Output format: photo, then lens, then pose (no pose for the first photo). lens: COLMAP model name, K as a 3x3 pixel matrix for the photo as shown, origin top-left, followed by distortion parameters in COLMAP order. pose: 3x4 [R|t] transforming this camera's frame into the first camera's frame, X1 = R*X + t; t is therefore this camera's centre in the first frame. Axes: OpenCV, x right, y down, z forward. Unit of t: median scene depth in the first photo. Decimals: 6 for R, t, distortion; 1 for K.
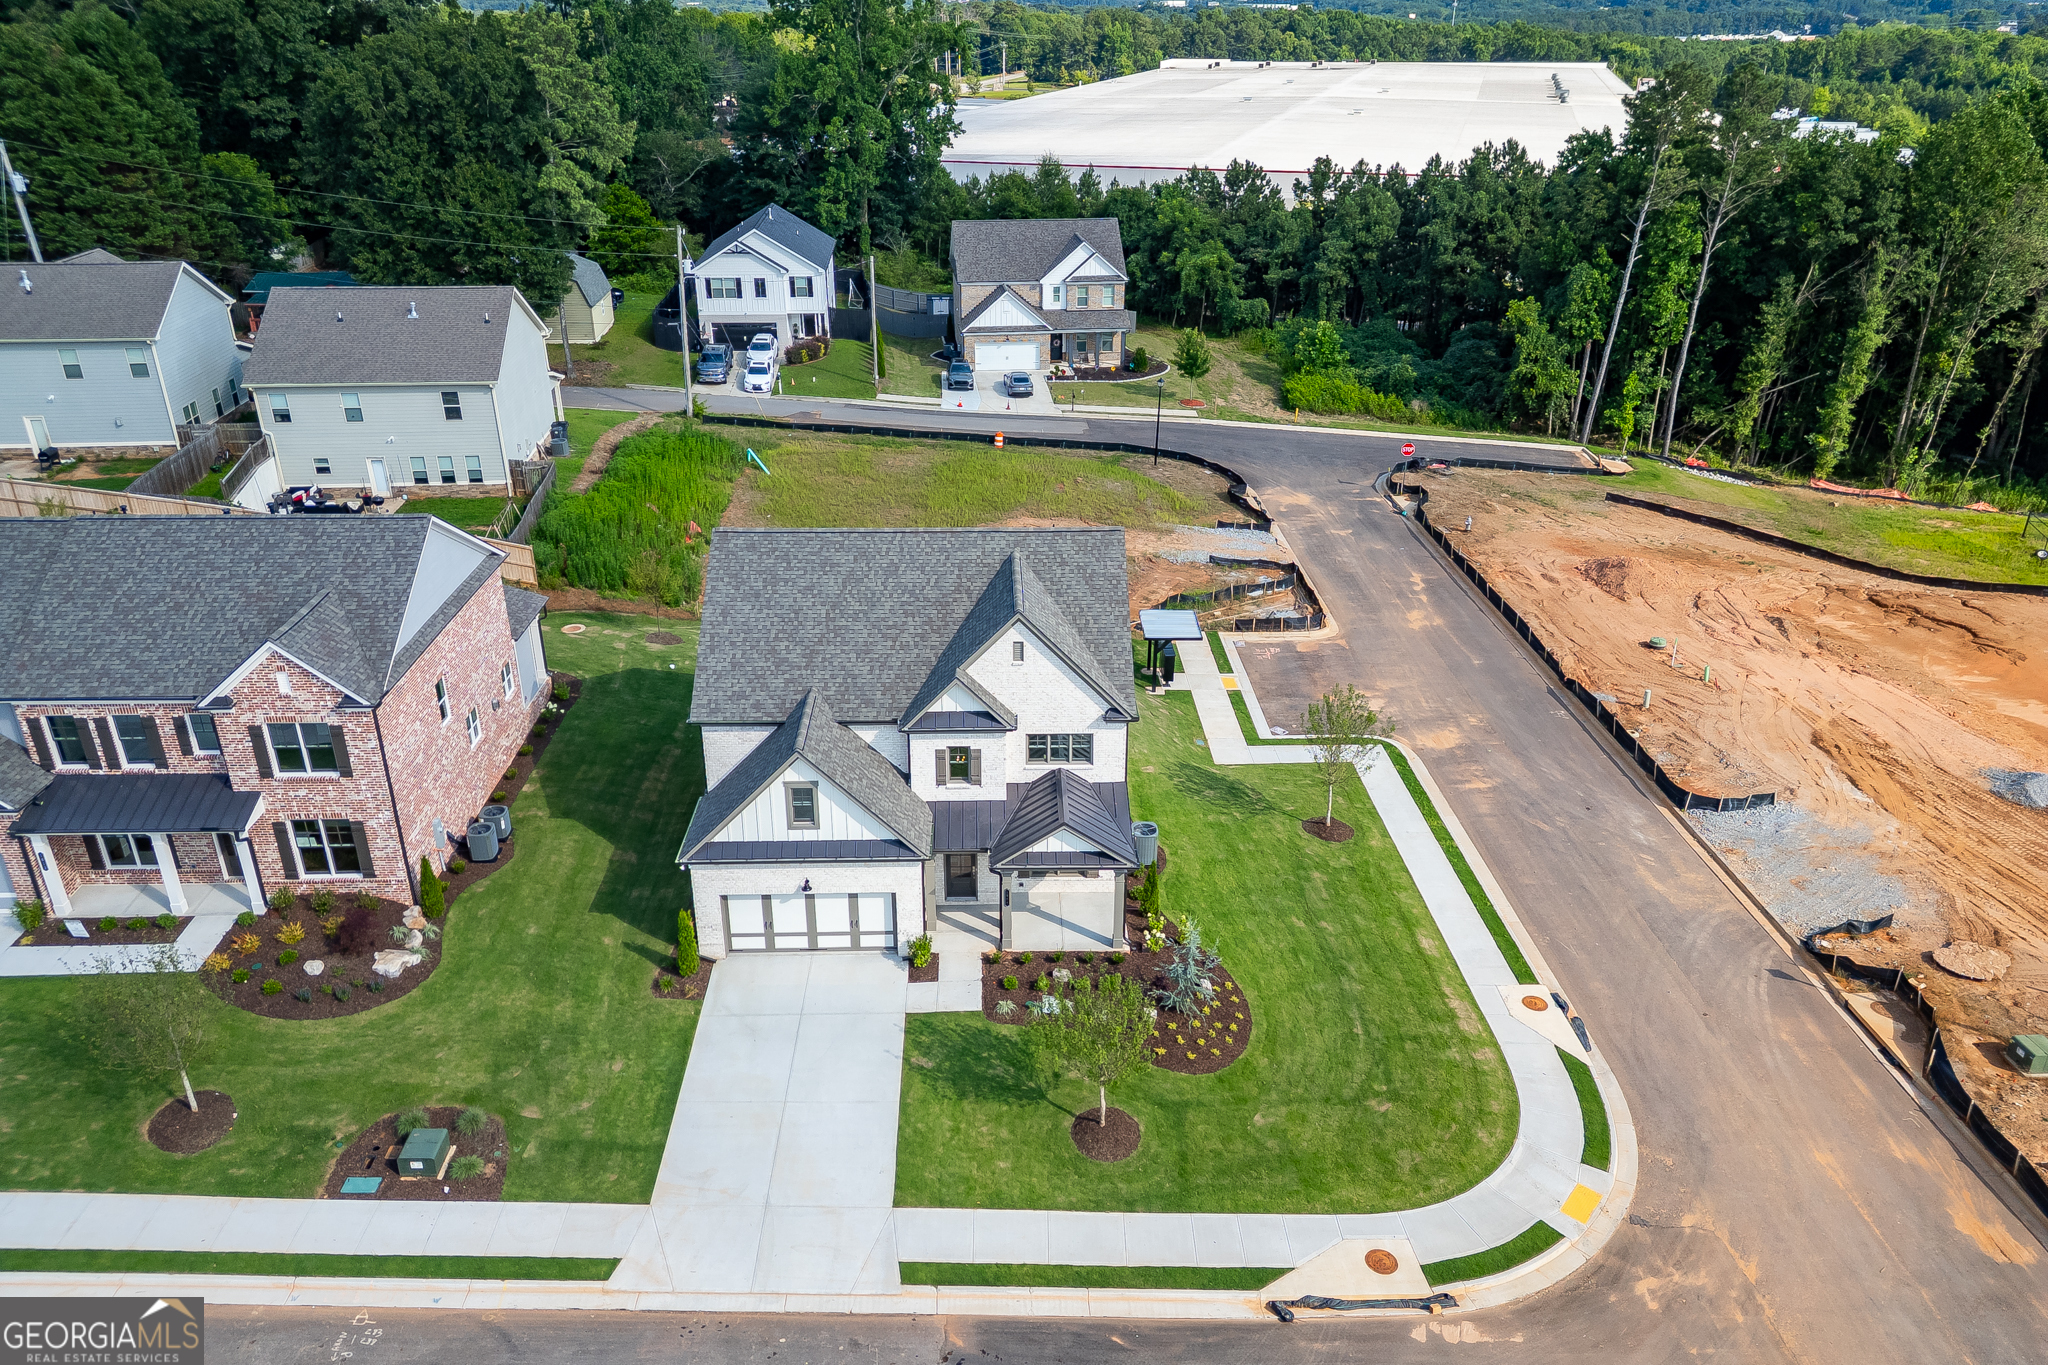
lens RADIAL K [[1435.7, 0, 1019.2], [0, 1435.7, 685.4], [0, 0, 1]] dist [0.080997, -0.078400]
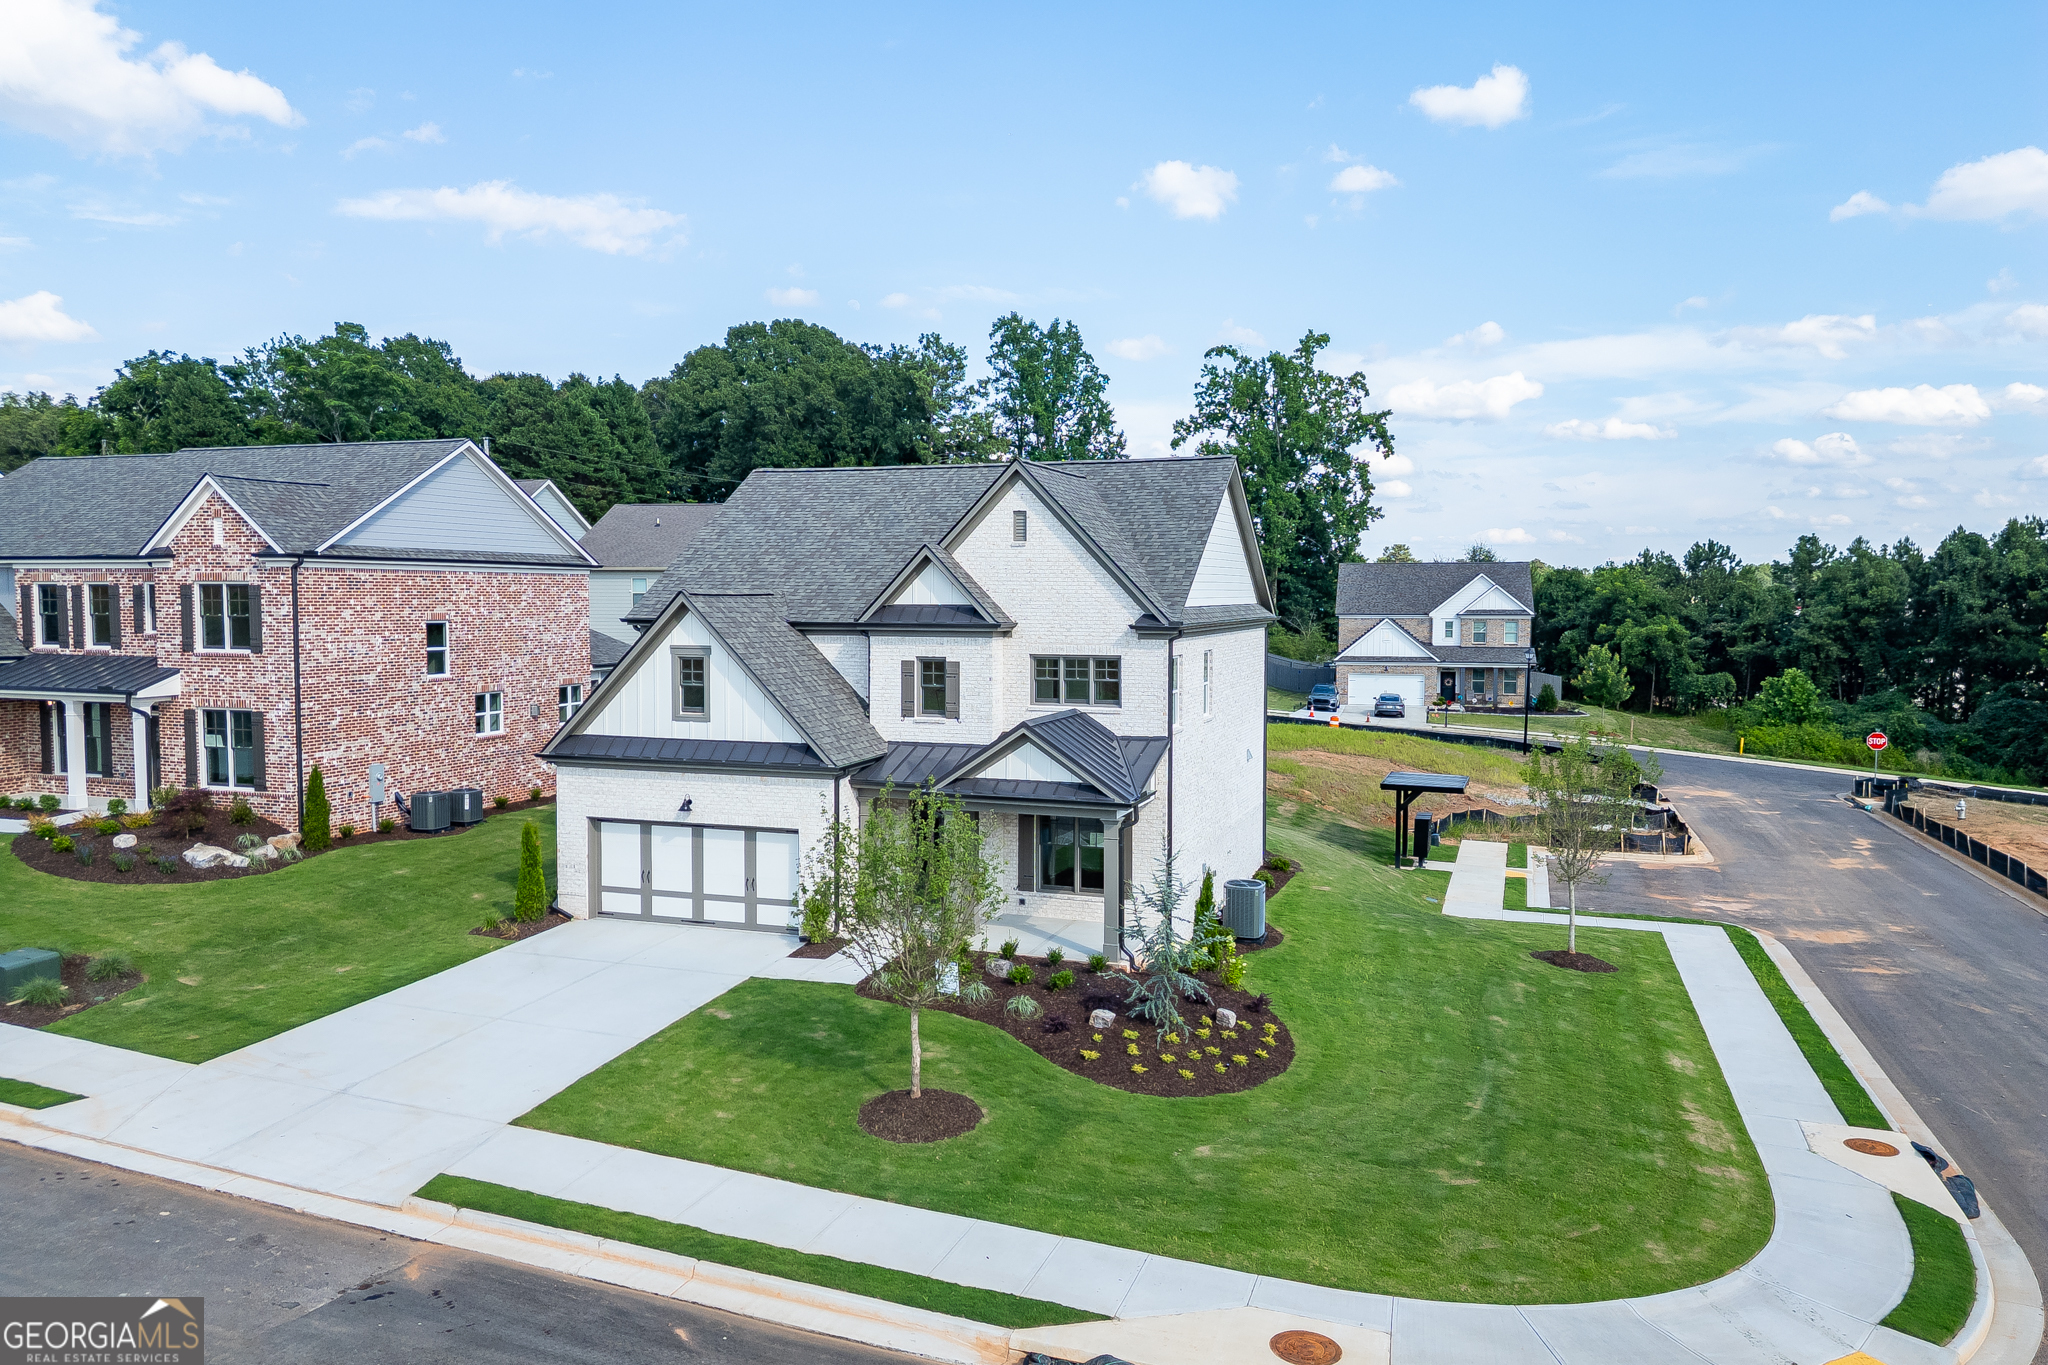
lens RADIAL K [[1435.7, 0, 1017.6], [0, 1435.7, 681.6], [0, 0, 1]] dist [0.080997, -0.078400]
pose [[0.934440, 0.024933, -0.355248, 0.239015], [-0.155931, 0.925484, -0.345204, 0.277879], [0.320169, 0.377966, 0.868696, 0.366543]]
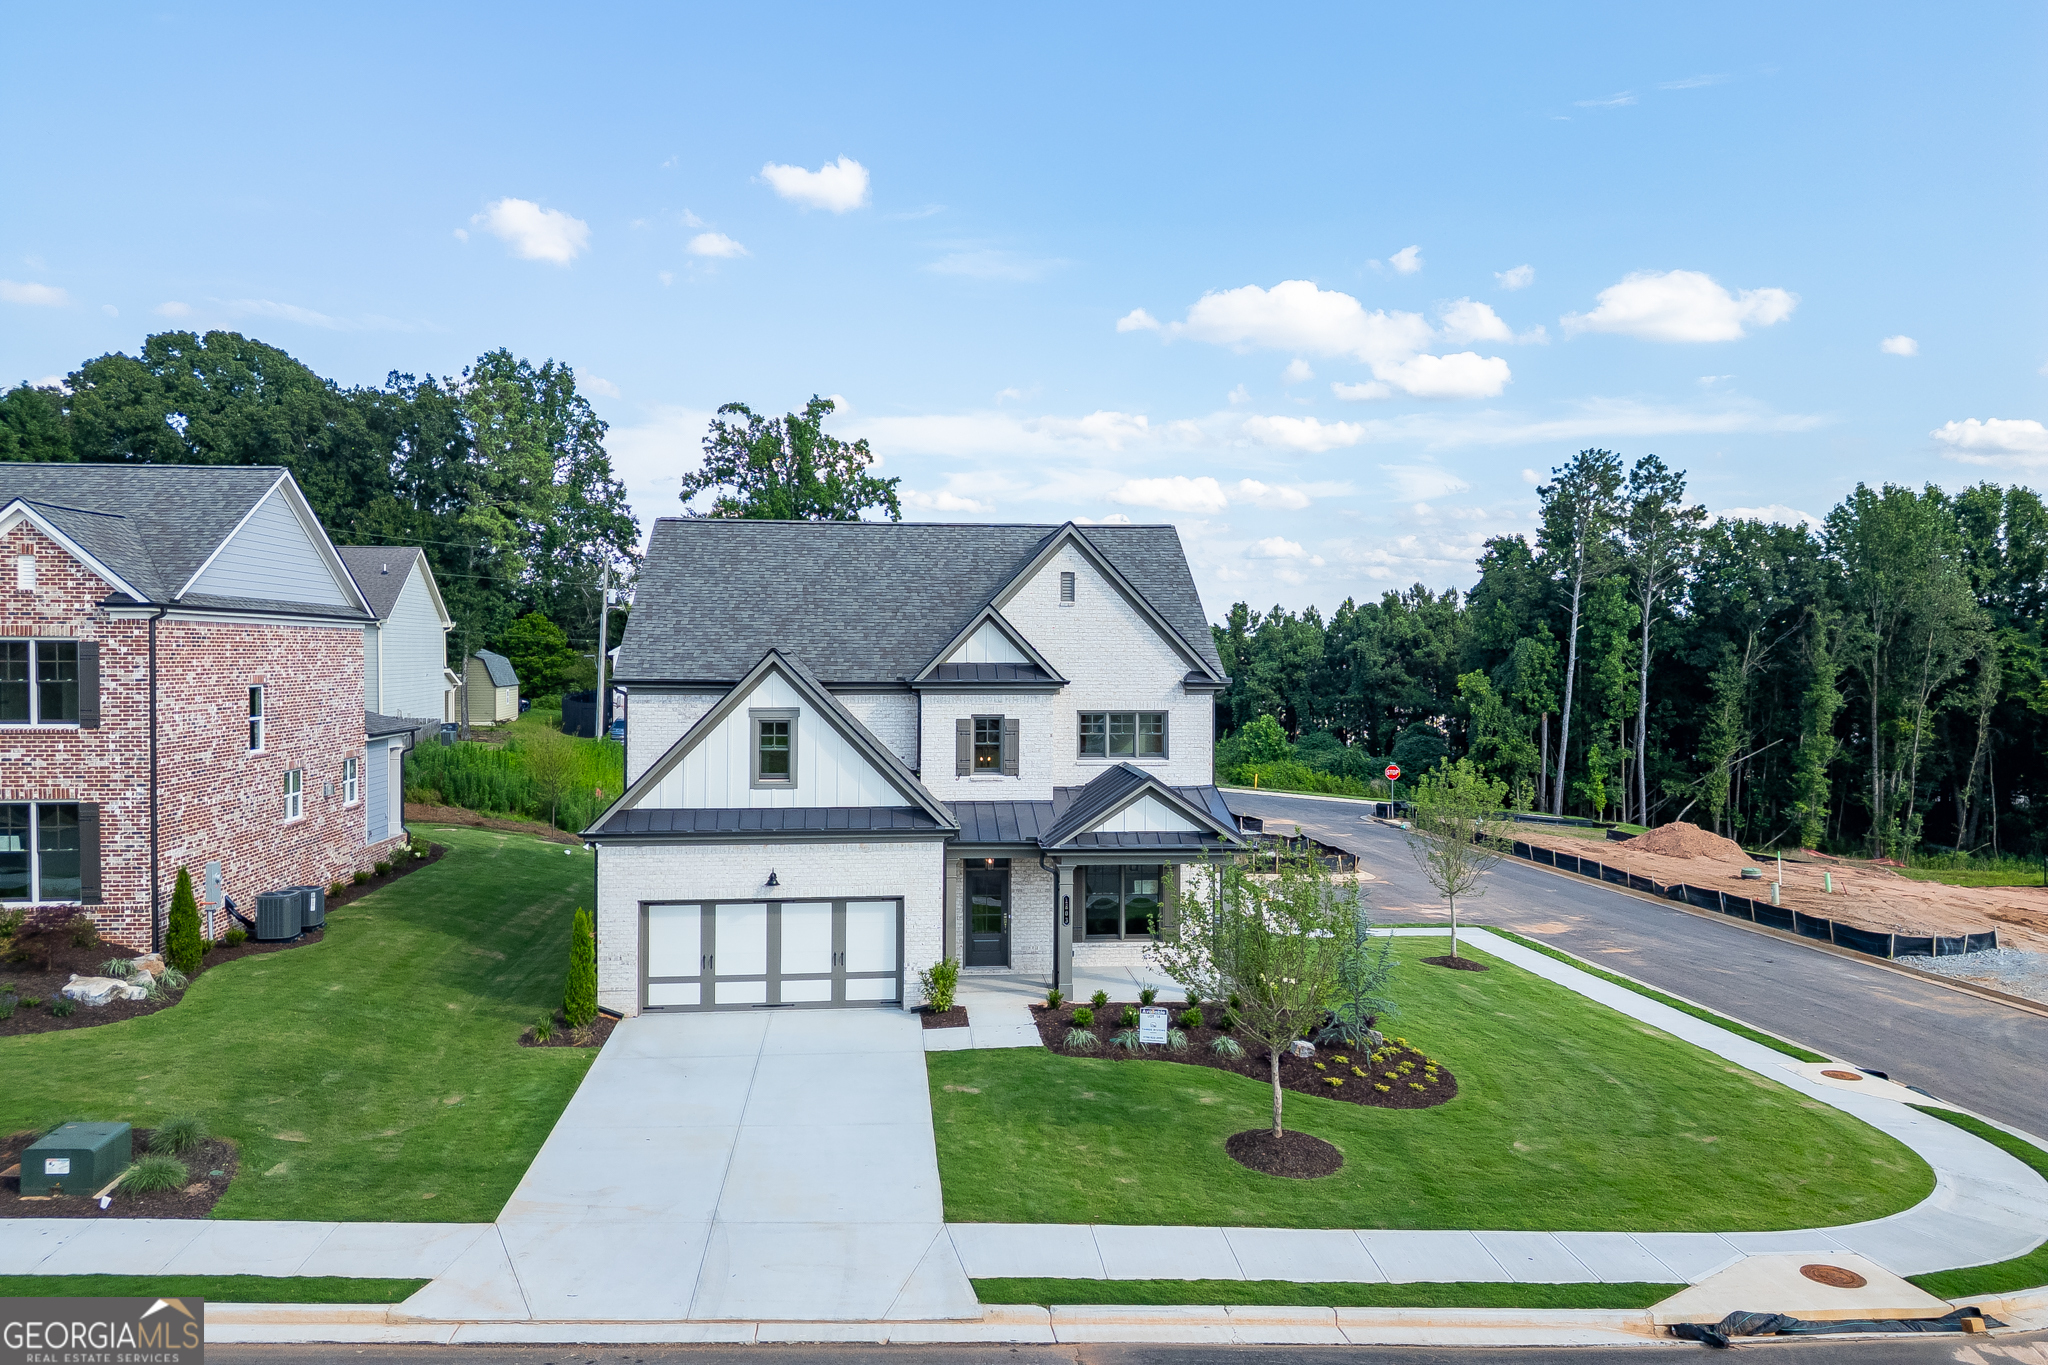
lens RADIAL K [[1435.7, 0, 1017.7], [0, 1435.7, 684.9], [0, 0, 1]] dist [0.080997, -0.078400]
pose [[0.997103, 0.002202, 0.076029, -0.077298], [0.029015, 0.912985, -0.406960, 0.303176], [-0.070310, 0.407987, 0.910276, 0.312823]]
